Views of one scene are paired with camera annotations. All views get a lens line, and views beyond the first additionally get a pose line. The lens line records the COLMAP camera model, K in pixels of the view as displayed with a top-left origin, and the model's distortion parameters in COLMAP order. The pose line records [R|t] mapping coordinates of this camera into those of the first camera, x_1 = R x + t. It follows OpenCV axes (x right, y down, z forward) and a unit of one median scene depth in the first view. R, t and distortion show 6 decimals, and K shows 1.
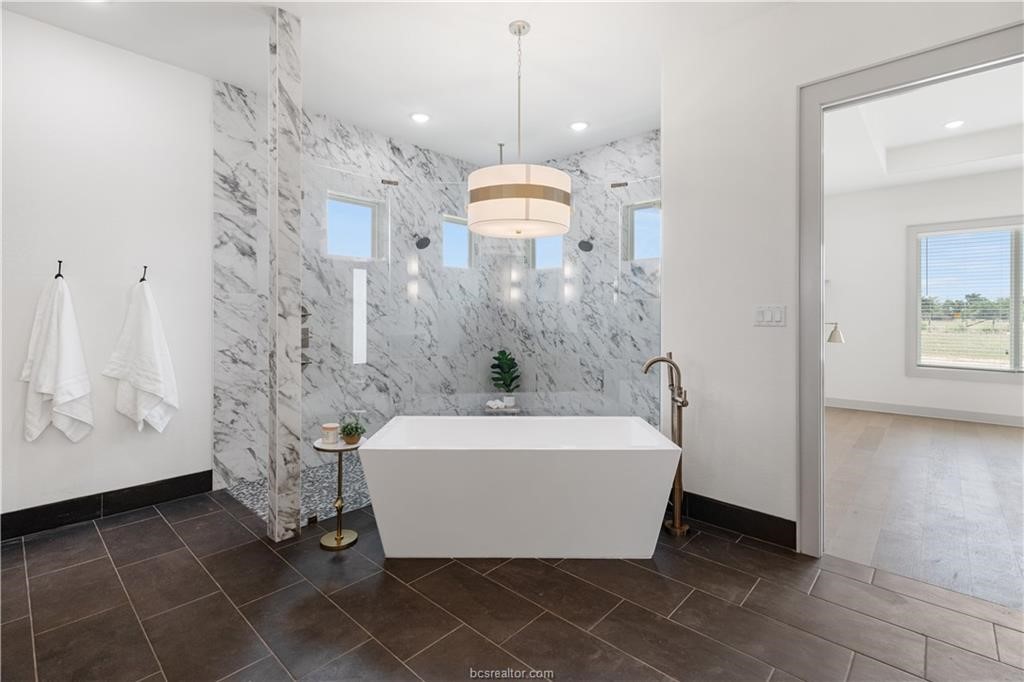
lens RADIAL K [[464.5, 0, 513.8], [0, 464.5, 319.1], [0, 0, 1]] dist [0.007865, -0.000341]
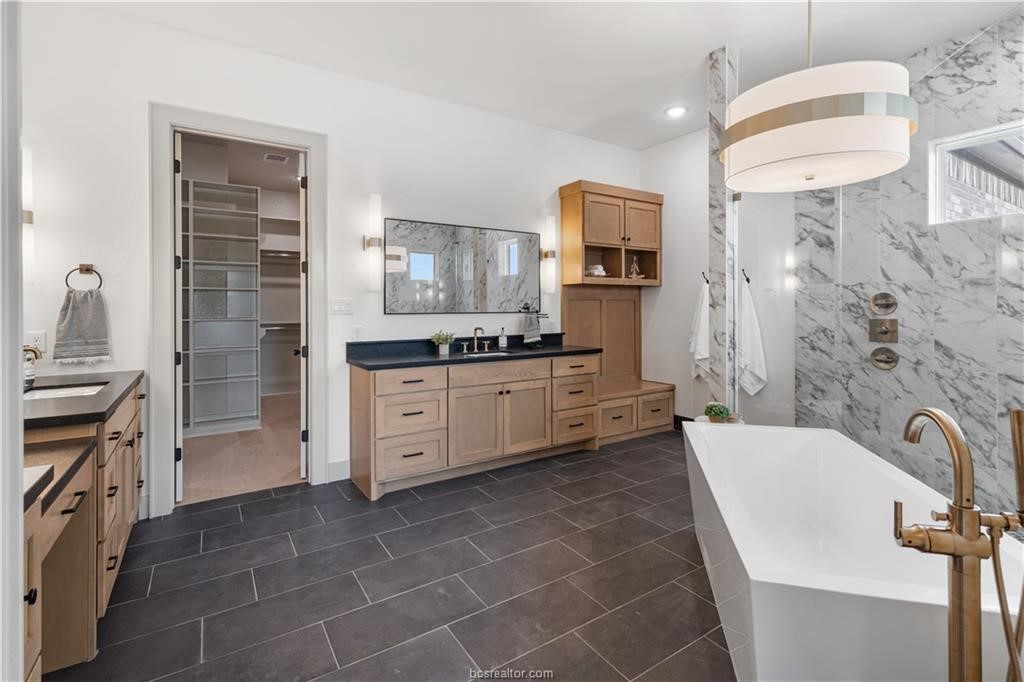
lens RADIAL K [[464.5, 0, 507.6], [0, 464.5, 307.8], [0, 0, 1]] dist [0.007865, -0.000341]
pose [[-0.249354, -0.000505, -0.968412, 0.602281], [-0.001131, 0.999999, -0.000230, -0.001000], [0.968412, 0.001038, -0.249354, 0.590919]]
